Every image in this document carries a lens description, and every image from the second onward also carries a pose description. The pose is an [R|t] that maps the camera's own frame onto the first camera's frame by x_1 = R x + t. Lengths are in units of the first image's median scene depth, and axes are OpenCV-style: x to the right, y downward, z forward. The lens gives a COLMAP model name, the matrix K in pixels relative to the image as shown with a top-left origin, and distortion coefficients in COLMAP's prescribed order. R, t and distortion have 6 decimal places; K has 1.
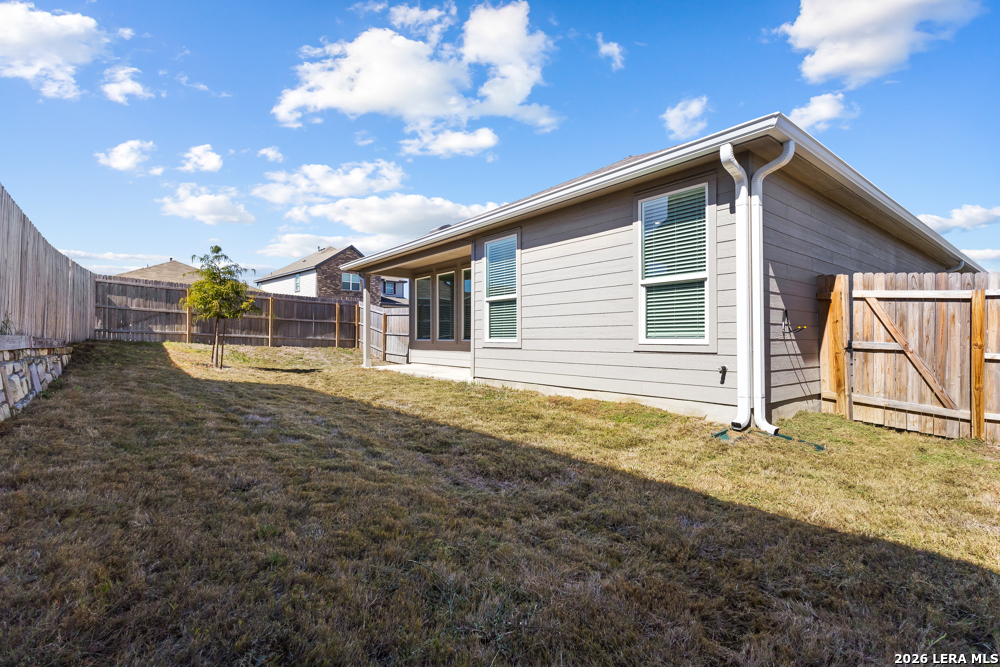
lens RADIAL K [[469.1, 0, 485.0], [0, 469.1, 337.8], [0, 0, 1]] dist [-0.000187, 0.000473]
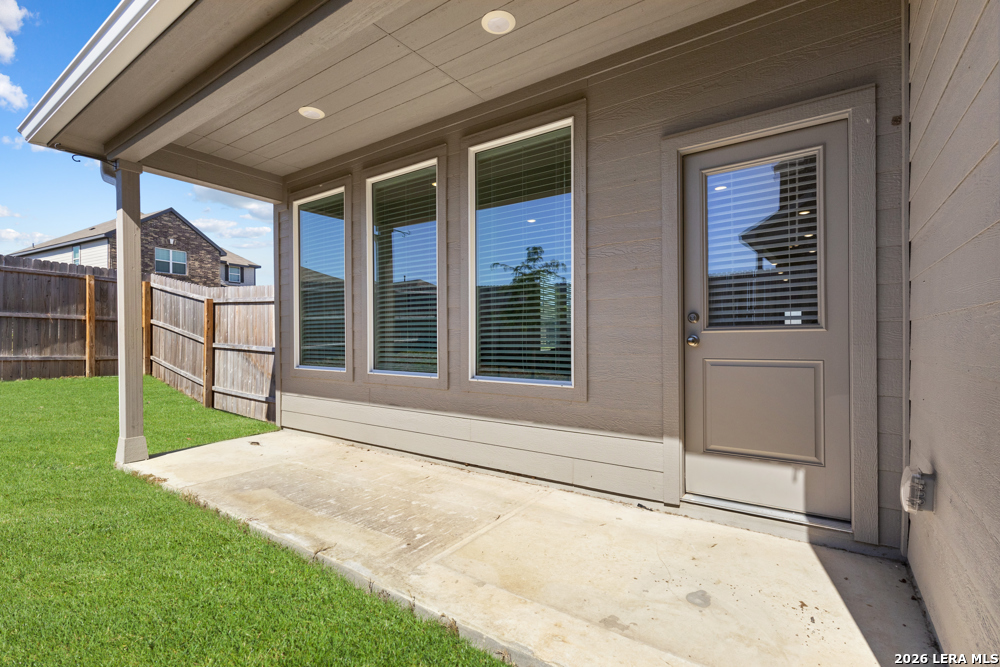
lens RADIAL K [[469.1, 0, 485.0], [0, 469.1, 337.8], [0, 0, 1]] dist [-0.000187, 0.000473]
pose [[0.959675, -0.001711, 0.281108, -0.103608], [0.001093, 0.999997, 0.002358, -0.019162], [-0.281111, -0.001956, 0.959673, 0.576574]]
